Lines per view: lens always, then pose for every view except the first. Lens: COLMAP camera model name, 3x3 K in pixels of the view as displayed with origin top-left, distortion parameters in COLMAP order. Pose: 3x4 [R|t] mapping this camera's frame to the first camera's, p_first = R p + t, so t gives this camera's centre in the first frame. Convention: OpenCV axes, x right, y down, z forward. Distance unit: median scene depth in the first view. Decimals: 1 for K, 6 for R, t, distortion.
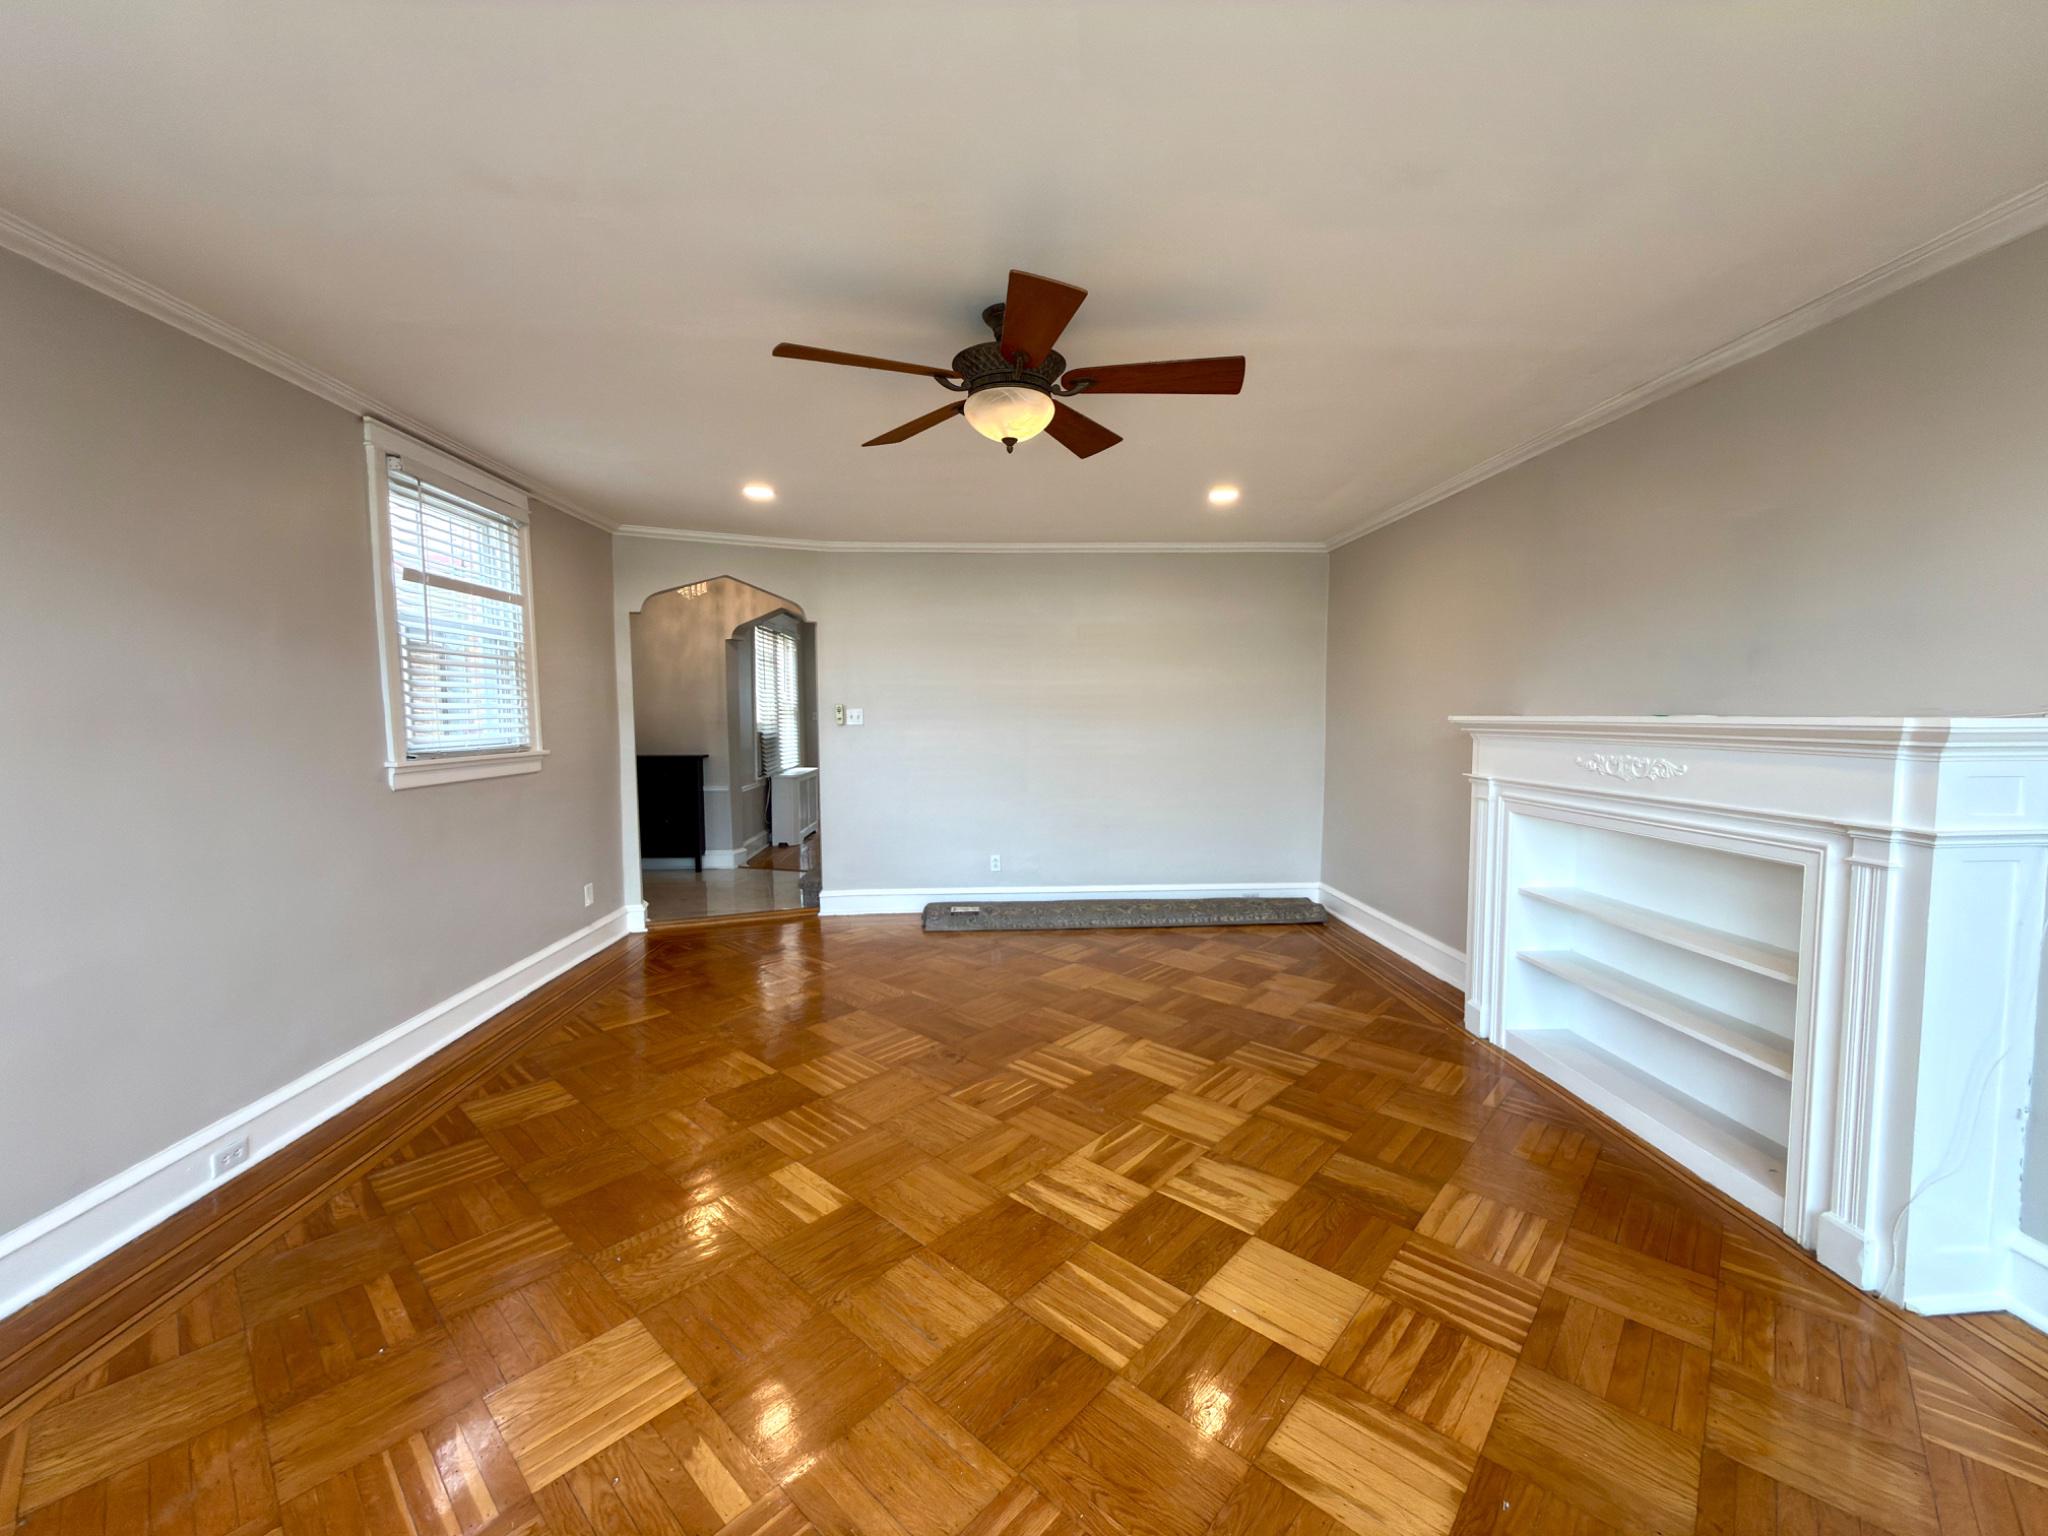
lens RADIAL K [[814.8, 0, 1034.3], [0, 814.8, 771.9], [0, 0, 1]] dist [-0.000979, 0.000175]
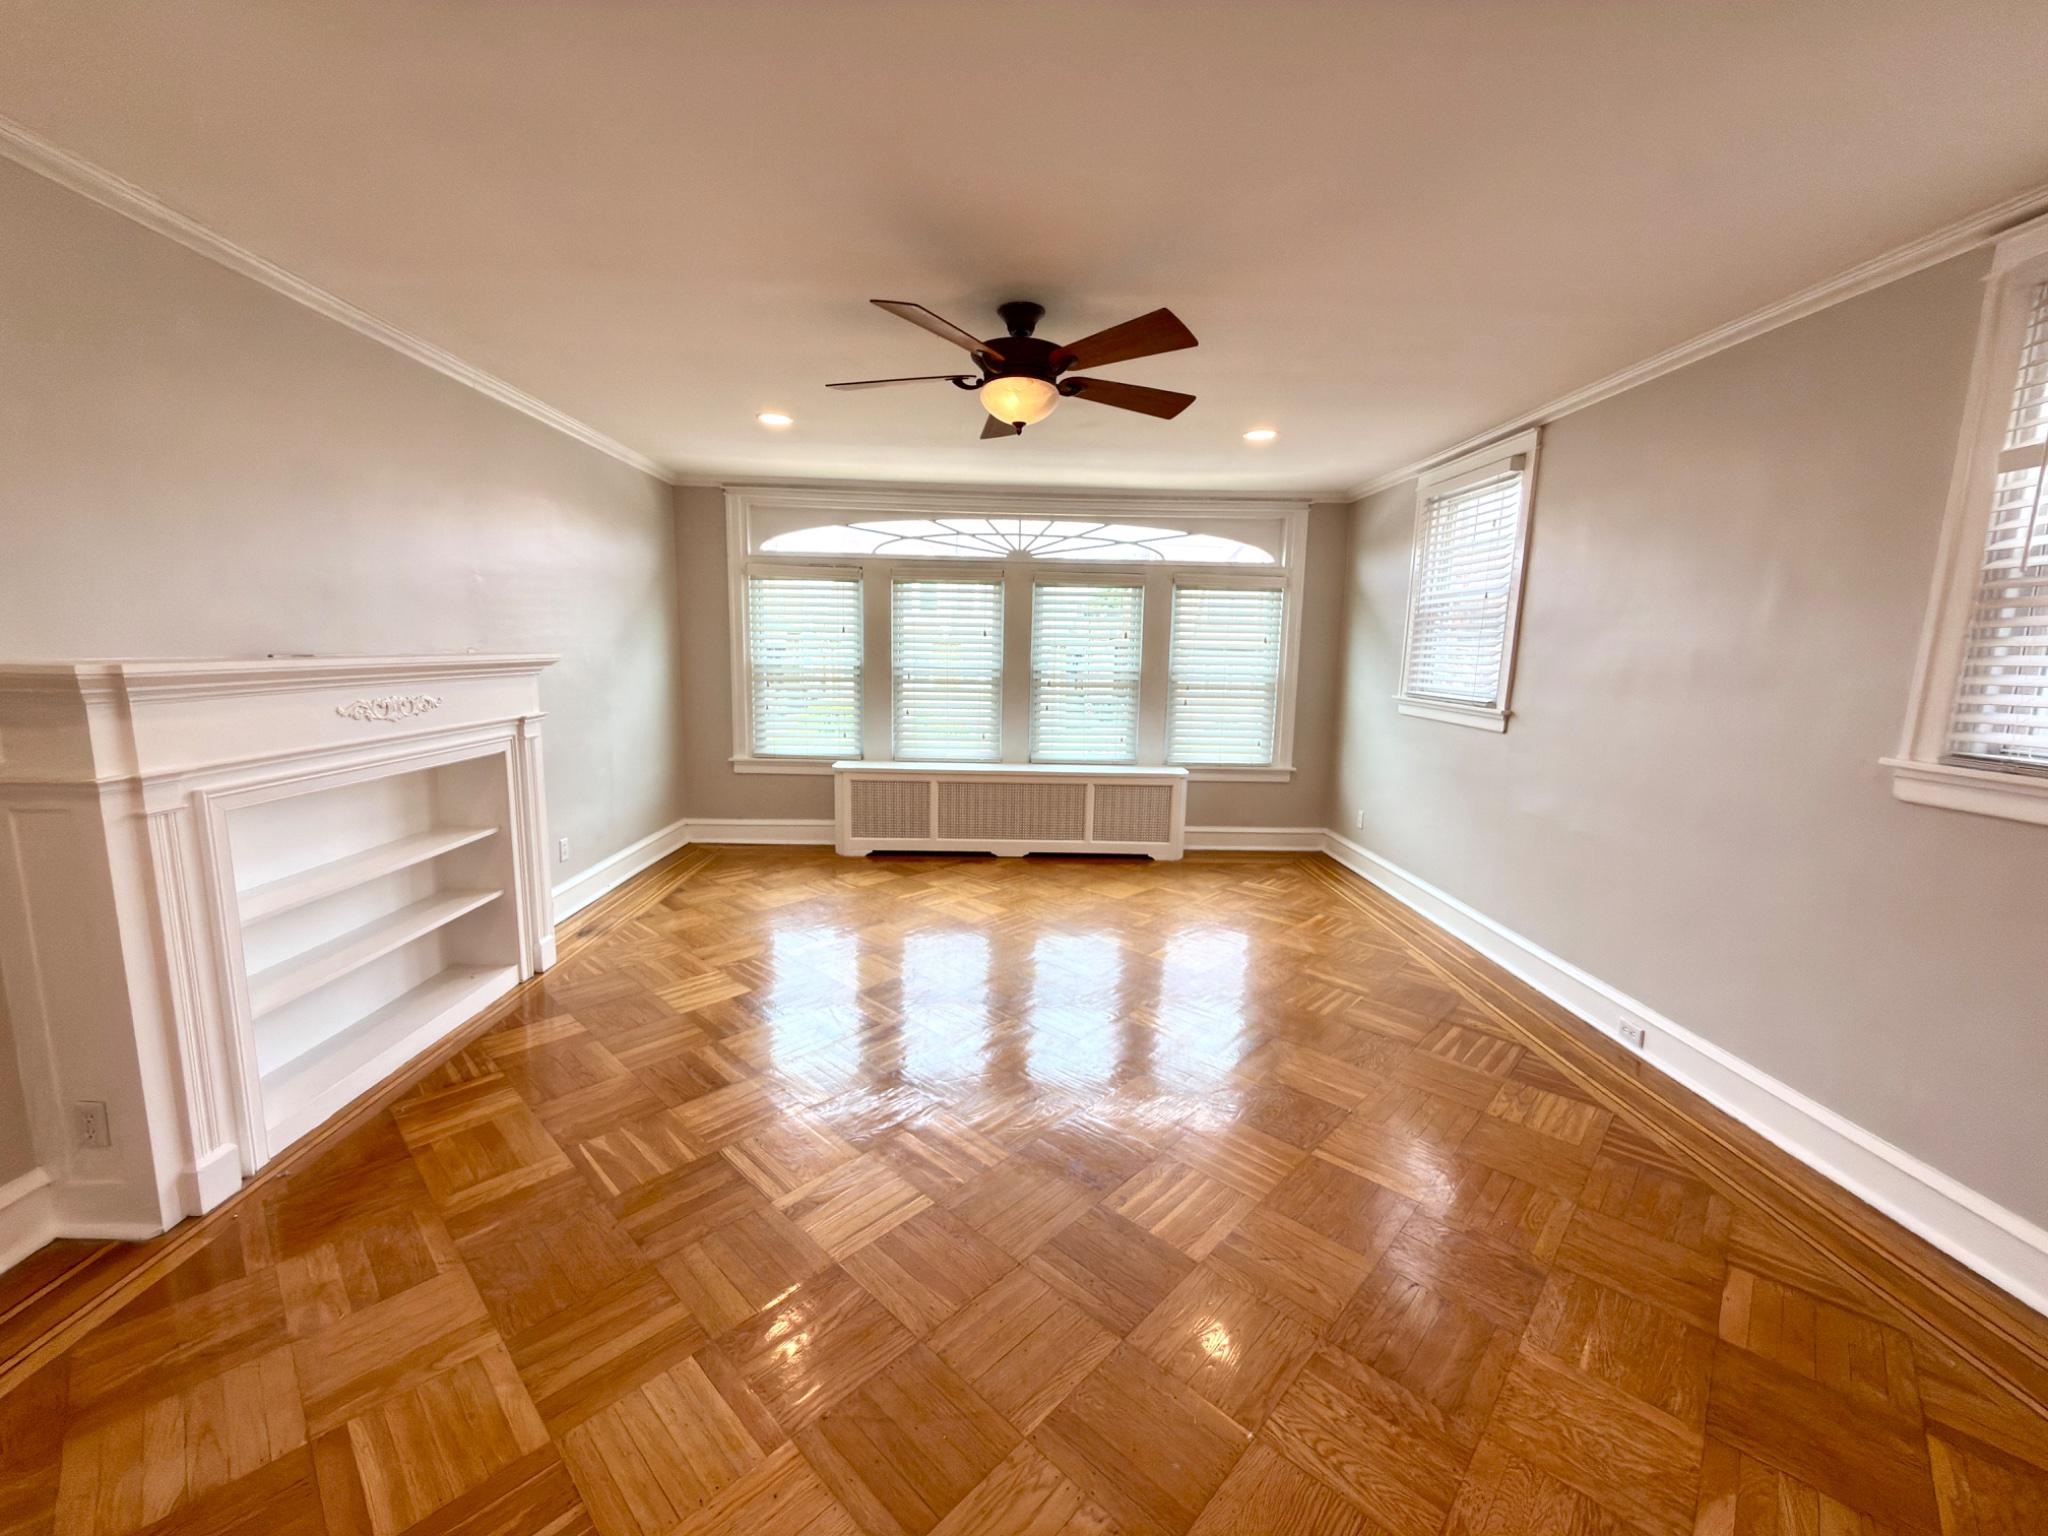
lens RADIAL K [[814.8, 0, 1016.8], [0, 814.8, 762.3], [0, 0, 1]] dist [-0.000979, 0.000175]
pose [[-0.999061, -0.024427, 0.035778, -0.065584], [-0.016182, 0.976519, 0.214823, -0.157279], [-0.040185, 0.214043, -0.975997, 1.821221]]
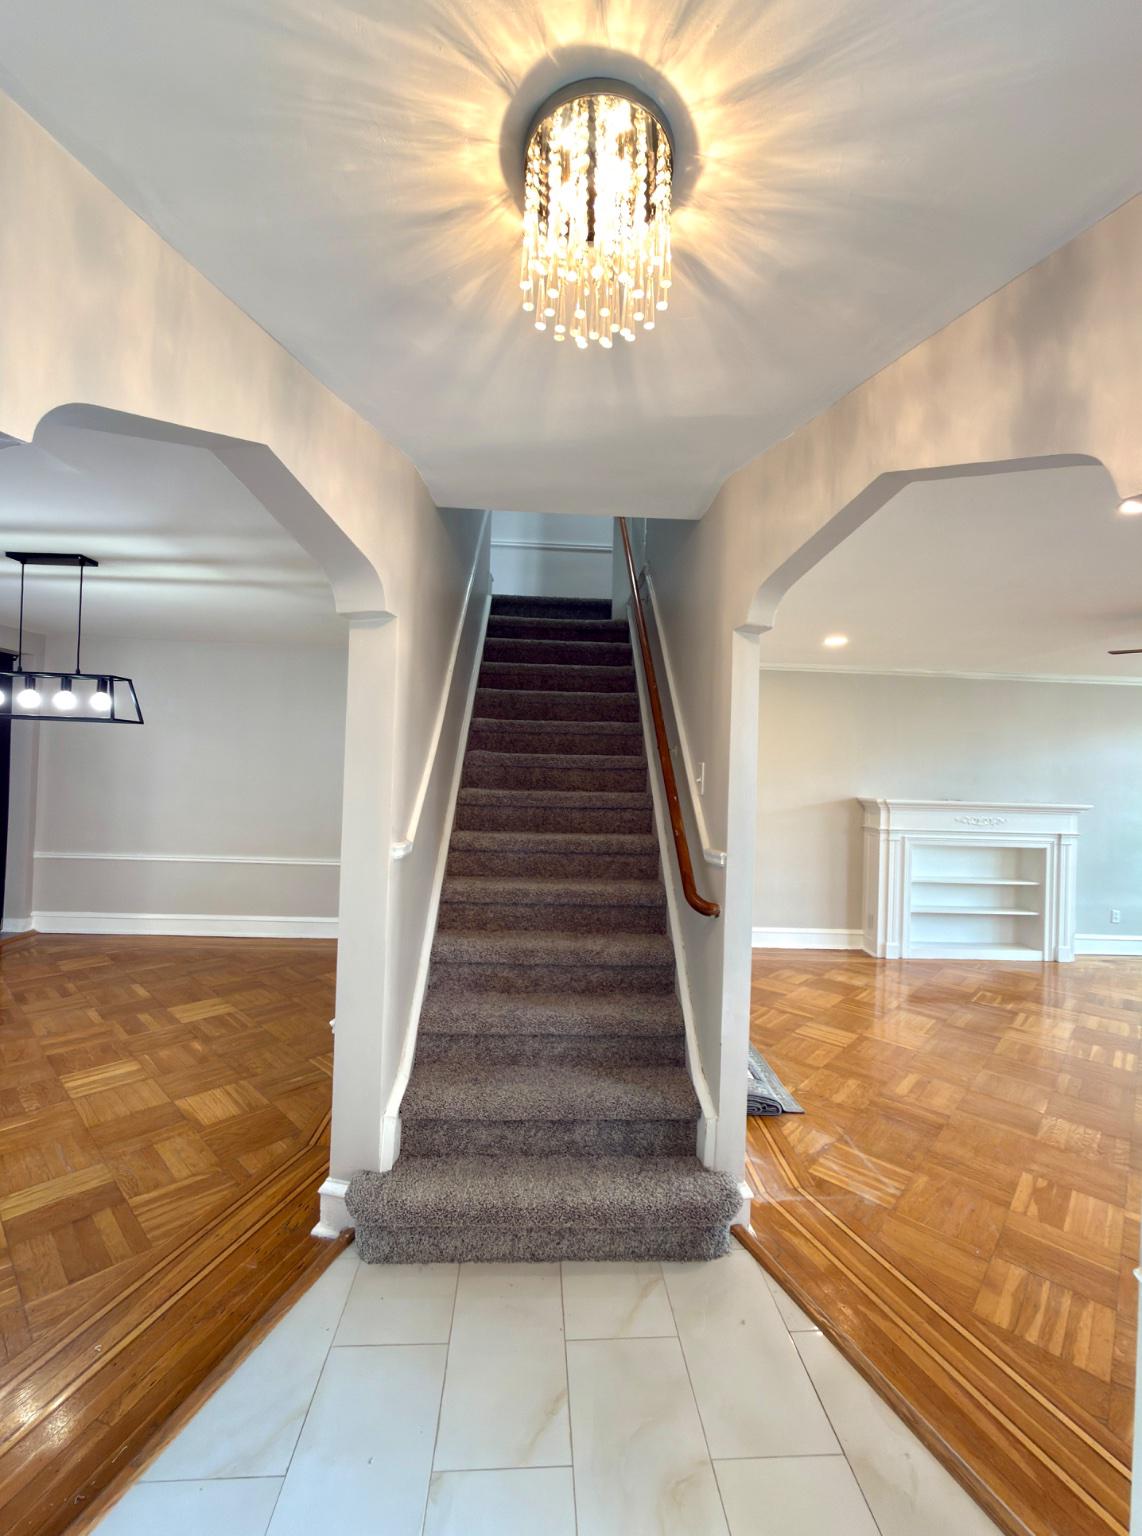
lens RADIAL K [[611.1, 0, 578.9], [0, 611.1, 776.8], [0, 0, 1]] dist [-0.000979, 0.000175]
pose [[0.025507, -0.003395, 0.999669, -1.198527], [0.043058, 0.999070, 0.002294, -0.197755], [-0.998747, 0.042985, 0.025630, 2.094459]]
